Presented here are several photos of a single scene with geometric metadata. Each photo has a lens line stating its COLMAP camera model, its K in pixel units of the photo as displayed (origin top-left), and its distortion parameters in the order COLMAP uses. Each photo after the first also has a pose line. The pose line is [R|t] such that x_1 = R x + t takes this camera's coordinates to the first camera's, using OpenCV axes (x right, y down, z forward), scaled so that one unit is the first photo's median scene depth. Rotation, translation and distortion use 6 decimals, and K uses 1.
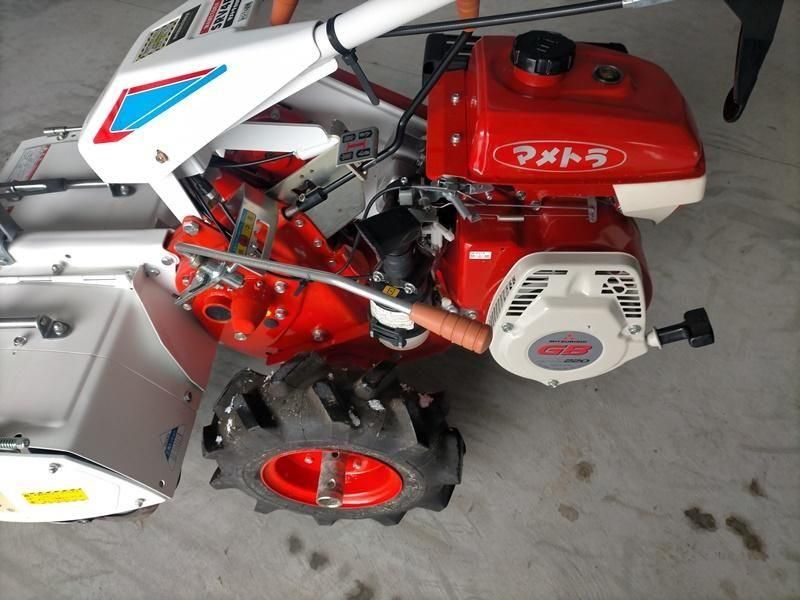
lens RADIAL K [[598.0, 0, 404.2], [0, 598.0, 306.1], [0, 0, 1]] dist [0.025328, -0.026809]
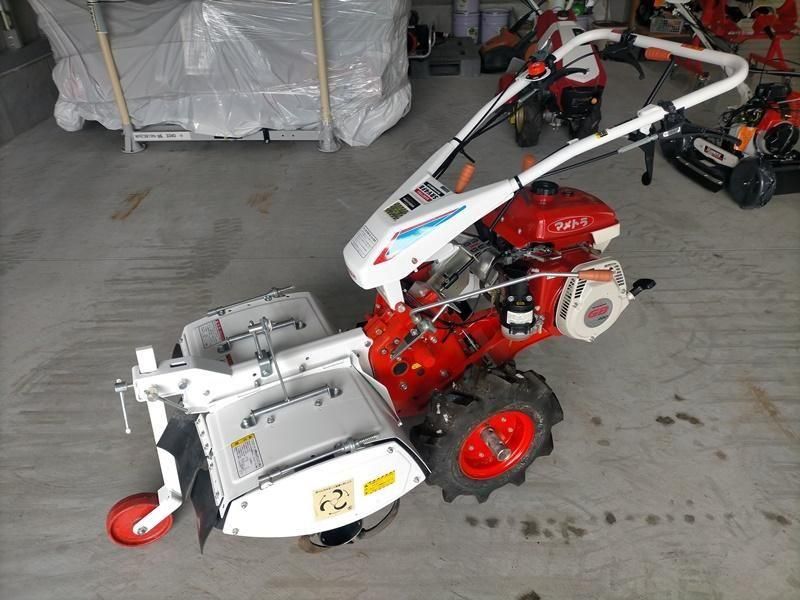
lens RADIAL K [[598.0, 0, 397.7], [0, 598.0, 298.5], [0, 0, 1]] dist [0.025328, -0.026809]
pose [[0.896889, -0.224991, 0.380747, -1.104880], [0.343185, 0.897093, -0.278297, 0.361455], [-0.278951, 0.380268, 0.881806, -0.636794]]
